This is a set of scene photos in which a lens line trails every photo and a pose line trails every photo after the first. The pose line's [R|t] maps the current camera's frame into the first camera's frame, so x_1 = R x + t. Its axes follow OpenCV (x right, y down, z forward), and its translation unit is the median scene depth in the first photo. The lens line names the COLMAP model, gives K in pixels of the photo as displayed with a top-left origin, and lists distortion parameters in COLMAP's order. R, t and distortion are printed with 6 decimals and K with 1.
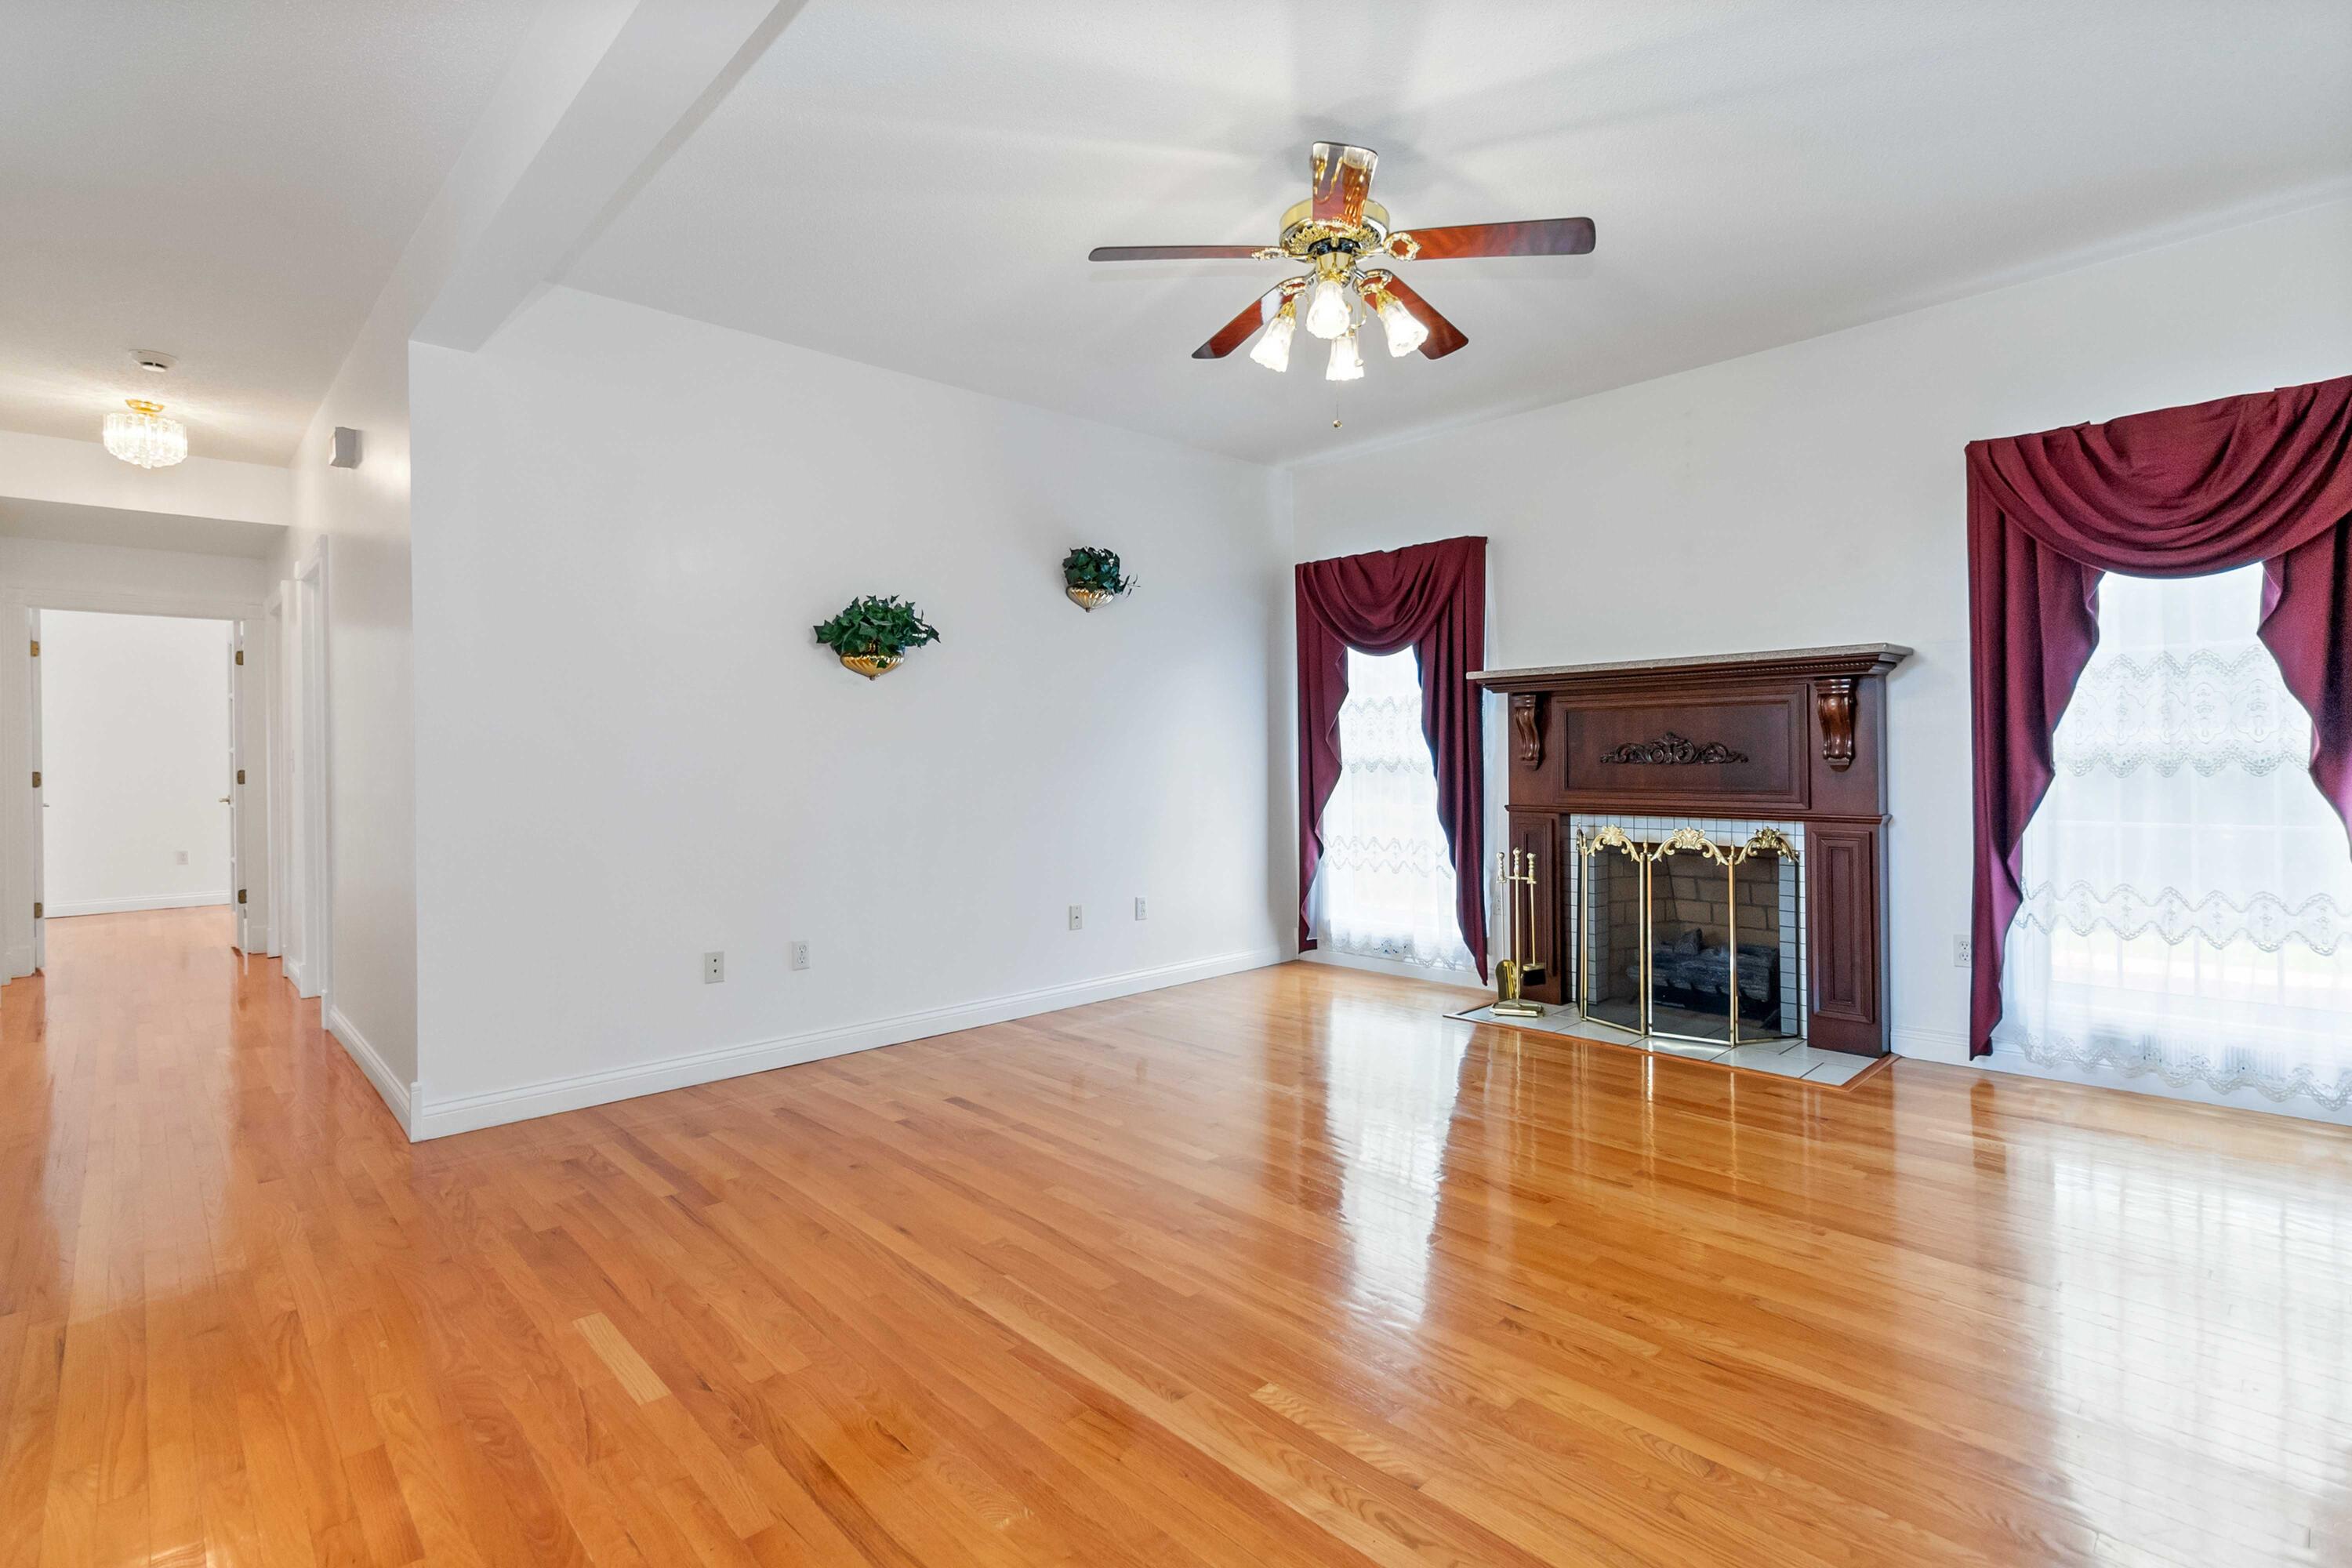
lens RADIAL K [[1100.9, 0, 1182.7], [0, 1100.9, 758.3], [0, 0, 1]] dist [0.000269, 0.000376]
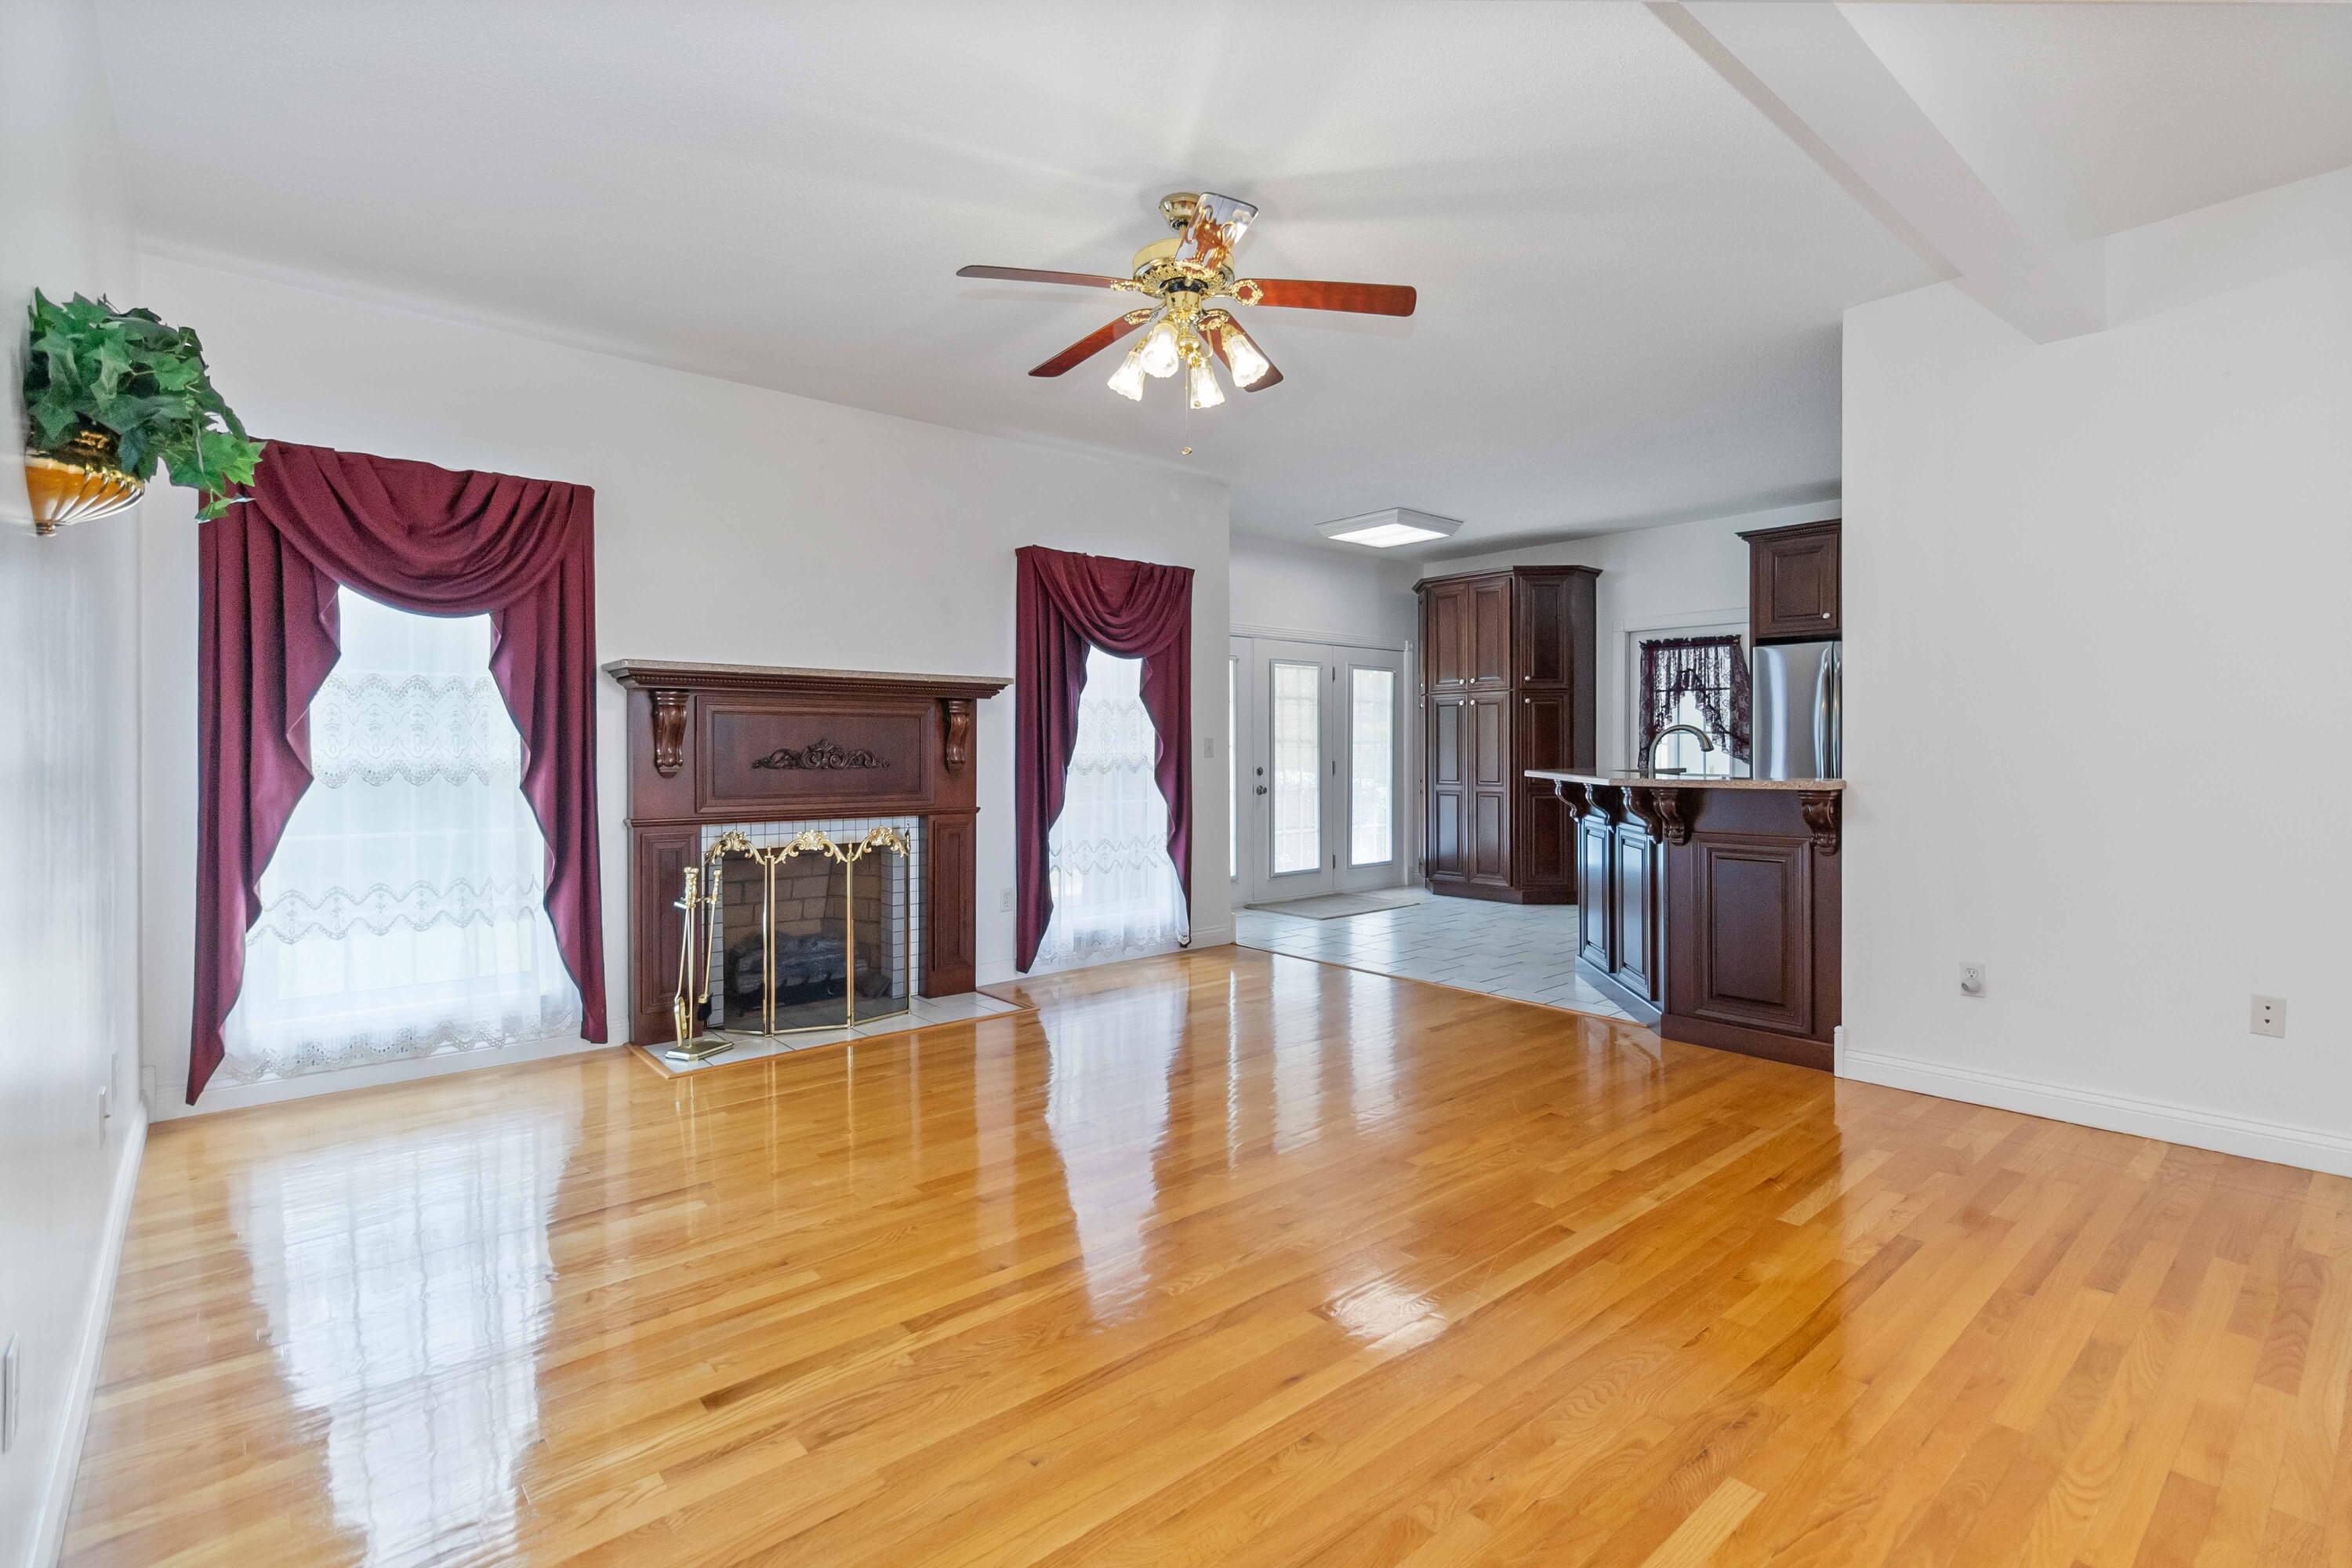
lens RADIAL K [[1100.9, 0, 1182.7], [0, 1100.9, 758.3], [0, 0, 1]] dist [0.000269, 0.000376]
pose [[0.043157, 0.008212, 0.999035, -0.557223], [0.006614, 0.999942, -0.008505, 0.005432], [-0.999046, 0.006975, 0.043101, 0.571164]]
